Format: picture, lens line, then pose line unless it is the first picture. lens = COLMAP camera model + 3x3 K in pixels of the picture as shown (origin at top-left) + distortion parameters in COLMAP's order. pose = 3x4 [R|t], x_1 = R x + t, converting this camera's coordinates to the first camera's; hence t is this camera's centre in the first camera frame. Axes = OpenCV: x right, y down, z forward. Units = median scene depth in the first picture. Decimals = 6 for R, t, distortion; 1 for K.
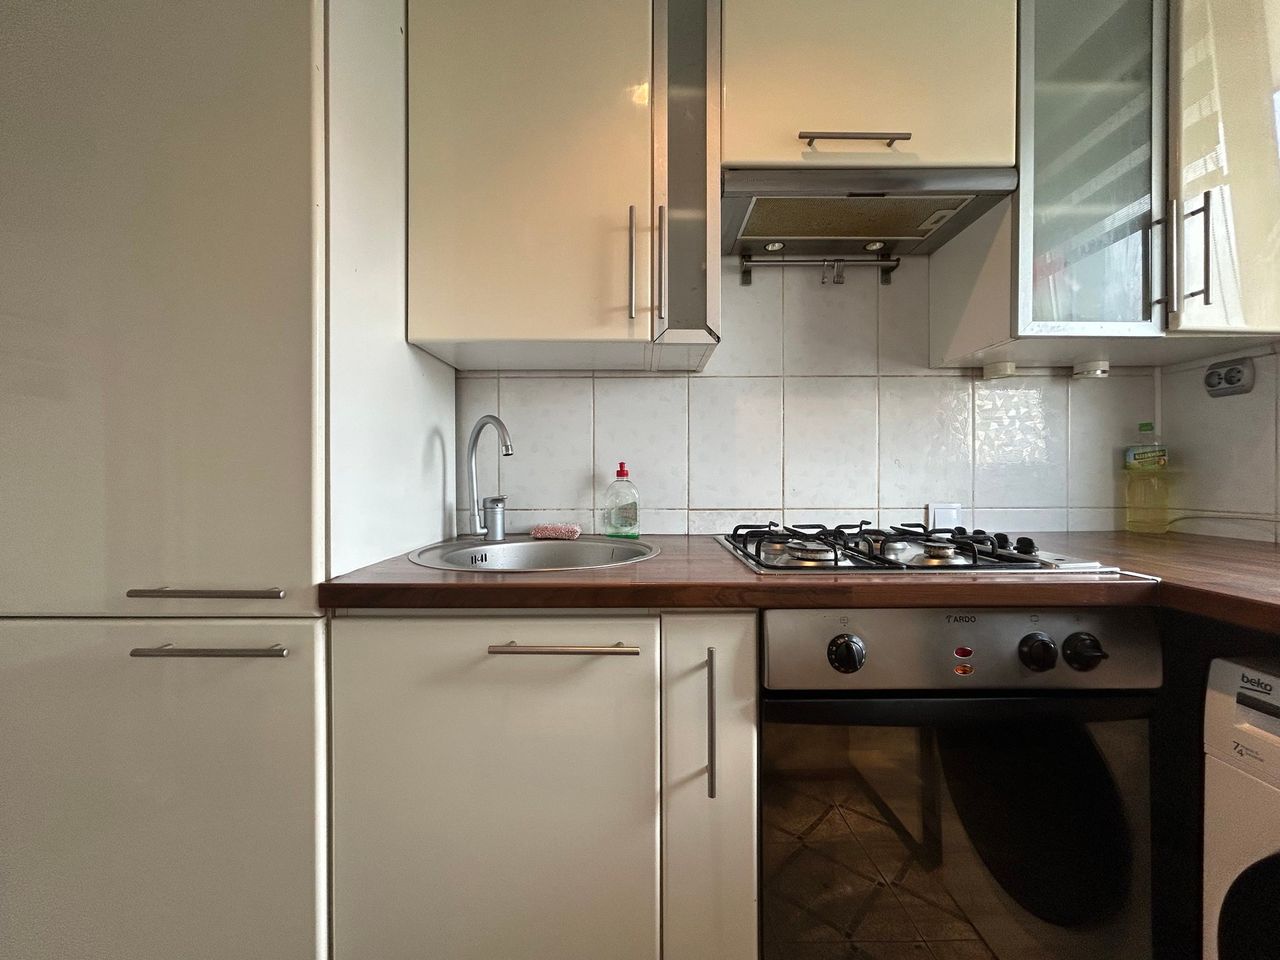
lens RADIAL K [[518.0, 0, 637.8], [0, 518.0, 480.9], [0, 0, 1]] dist [-0.005411, 0.002041]
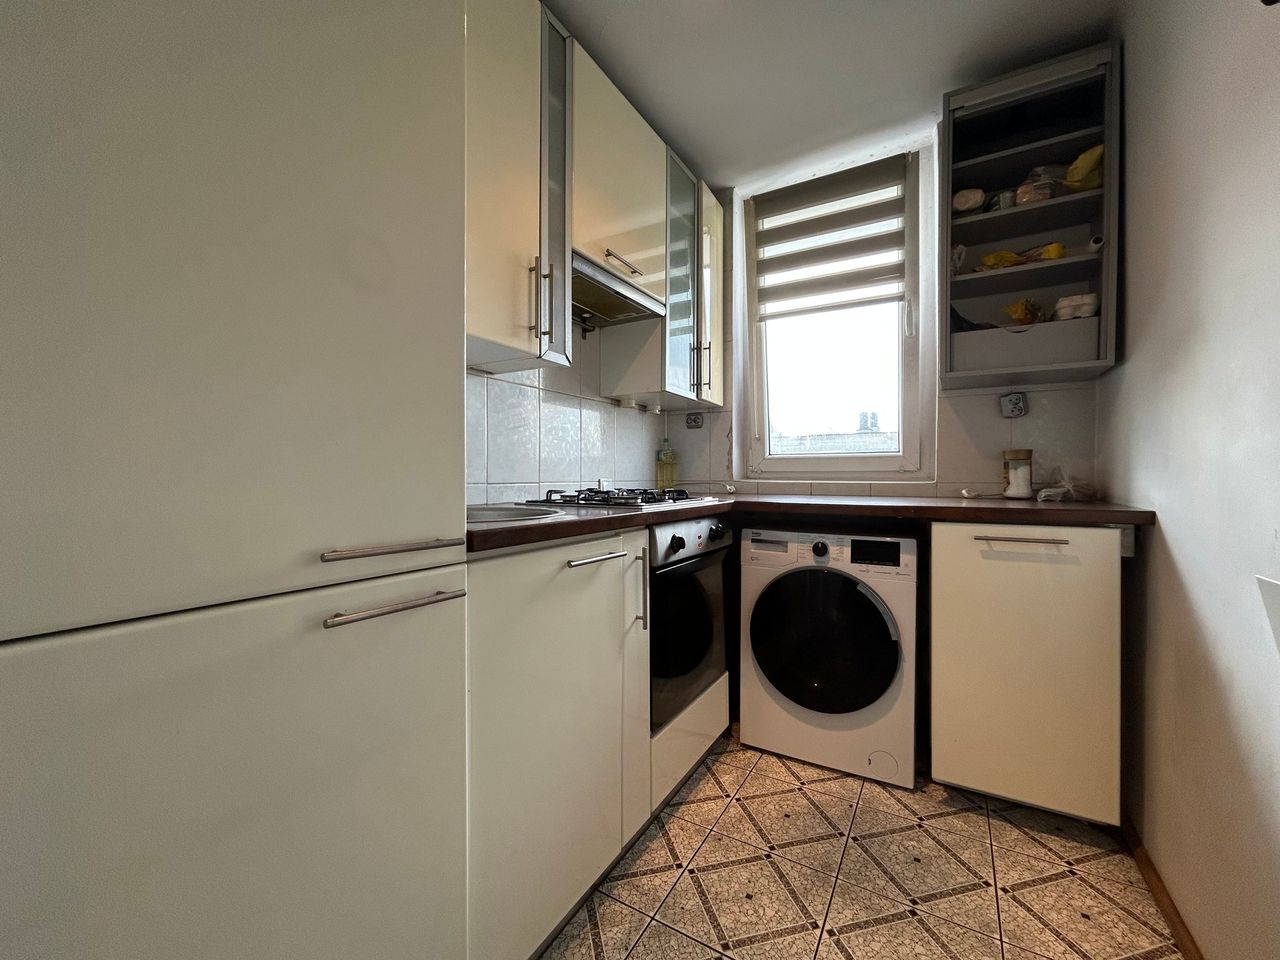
lens RADIAL K [[518.0, 0, 646.8], [0, 518.0, 479.9], [0, 0, 1]] dist [-0.005411, 0.002041]
pose [[0.495129, -0.007086, 0.868791, -0.872254], [0.008664, 0.999957, 0.003218, 0.047484], [-0.868776, 0.005934, 0.495169, 0.064972]]
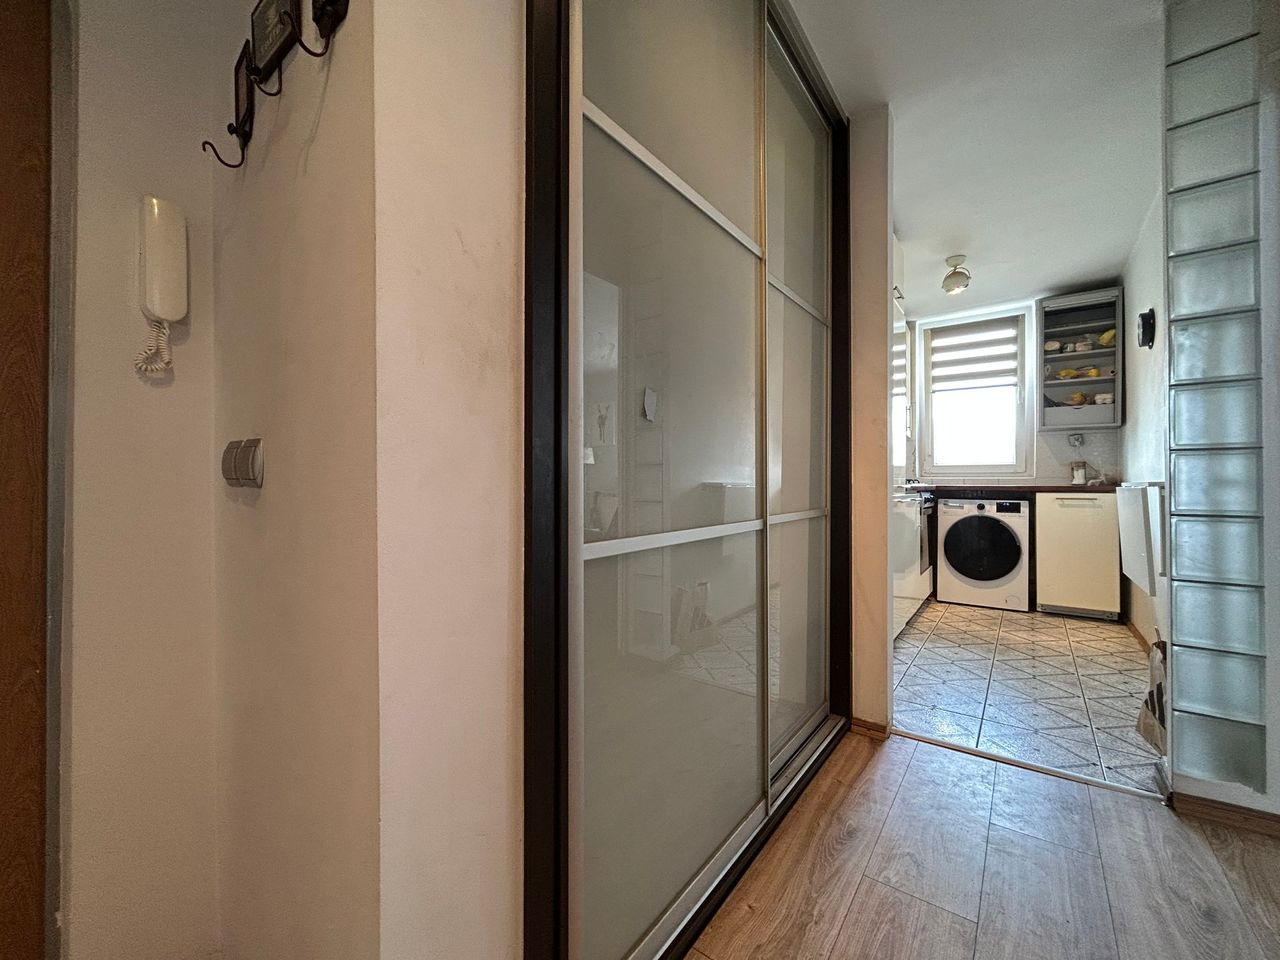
lens RADIAL K [[518.0, 0, 634.2], [0, 518.0, 483.3], [0, 0, 1]] dist [-0.005411, 0.002041]
pose [[0.603890, 0.003513, 0.797060, -3.304552], [0.008095, 0.999912, -0.010540, 0.121311], [-0.797027, 0.012817, 0.603808, 0.136755]]
